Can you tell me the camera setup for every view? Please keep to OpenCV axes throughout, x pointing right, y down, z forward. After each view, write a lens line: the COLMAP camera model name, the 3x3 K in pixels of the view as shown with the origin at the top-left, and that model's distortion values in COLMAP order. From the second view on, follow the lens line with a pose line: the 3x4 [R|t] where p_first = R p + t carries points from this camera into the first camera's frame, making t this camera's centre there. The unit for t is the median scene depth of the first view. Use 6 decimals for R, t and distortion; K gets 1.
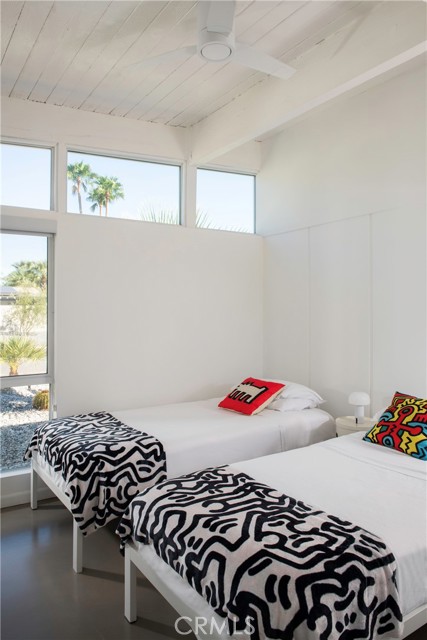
lens RADIAL K [[451.1, 0, 213.3], [0, 451.1, 321.3], [0, 0, 1]] dist [-0.025407, -0.021435]
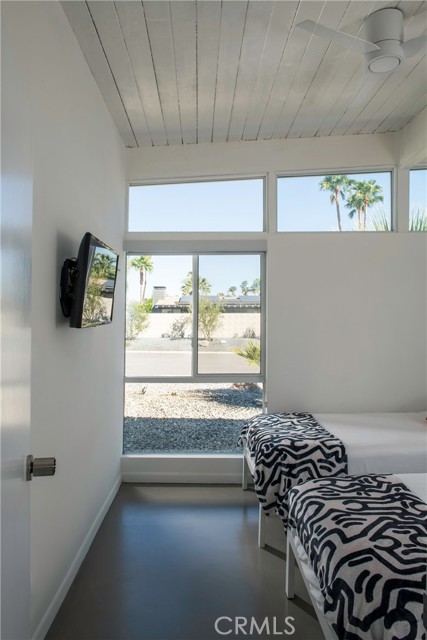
lens RADIAL K [[451.1, 0, 209.4], [0, 451.1, 318.7], [0, 0, 1]] dist [-0.025407, -0.021435]
pose [[0.837799, -0.004501, -0.545961, 0.208199], [-0.006884, 0.999799, -0.018807, -0.002555], [0.545936, 0.019515, 0.837600, -0.050066]]
